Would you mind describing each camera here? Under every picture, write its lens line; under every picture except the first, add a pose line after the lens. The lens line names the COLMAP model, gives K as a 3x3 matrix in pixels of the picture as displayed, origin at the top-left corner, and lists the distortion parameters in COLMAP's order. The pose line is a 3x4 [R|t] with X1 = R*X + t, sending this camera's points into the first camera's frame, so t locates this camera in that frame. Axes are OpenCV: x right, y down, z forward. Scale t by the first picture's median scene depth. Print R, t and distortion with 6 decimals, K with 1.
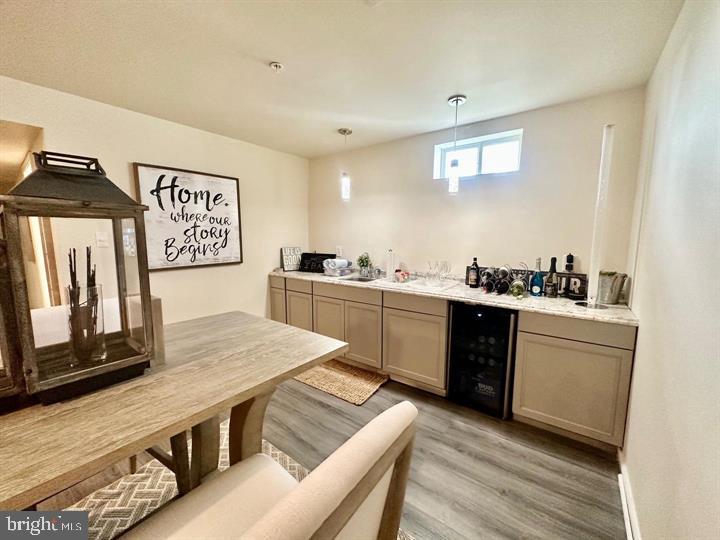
lens RADIAL K [[287.4, 0, 360.7], [0, 287.4, 269.3], [0, 0, 1]] dist [-0.006960, 0.001363]
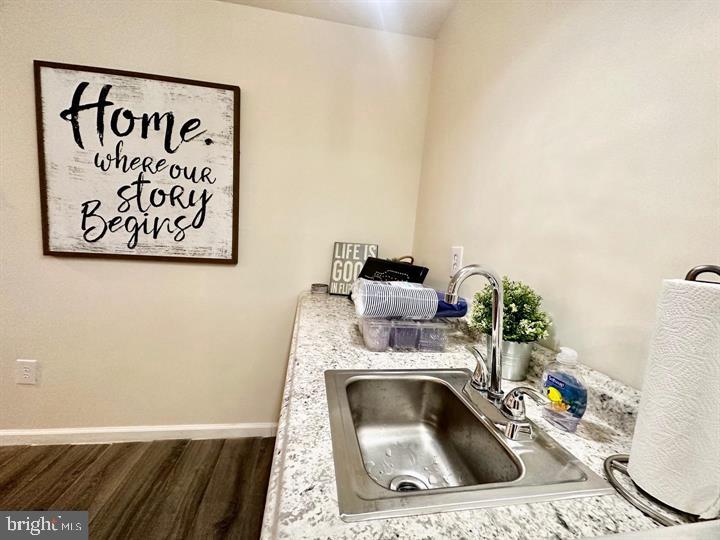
lens RADIAL K [[287.4, 0, 359.4], [0, 287.4, 268.2], [0, 0, 1]] dist [-0.006960, 0.001363]
pose [[0.720718, 0.111617, -0.684184, 0.090063], [-0.147424, 0.989055, 0.006057, -0.055260], [0.677371, 0.096500, 0.729285, 0.908897]]
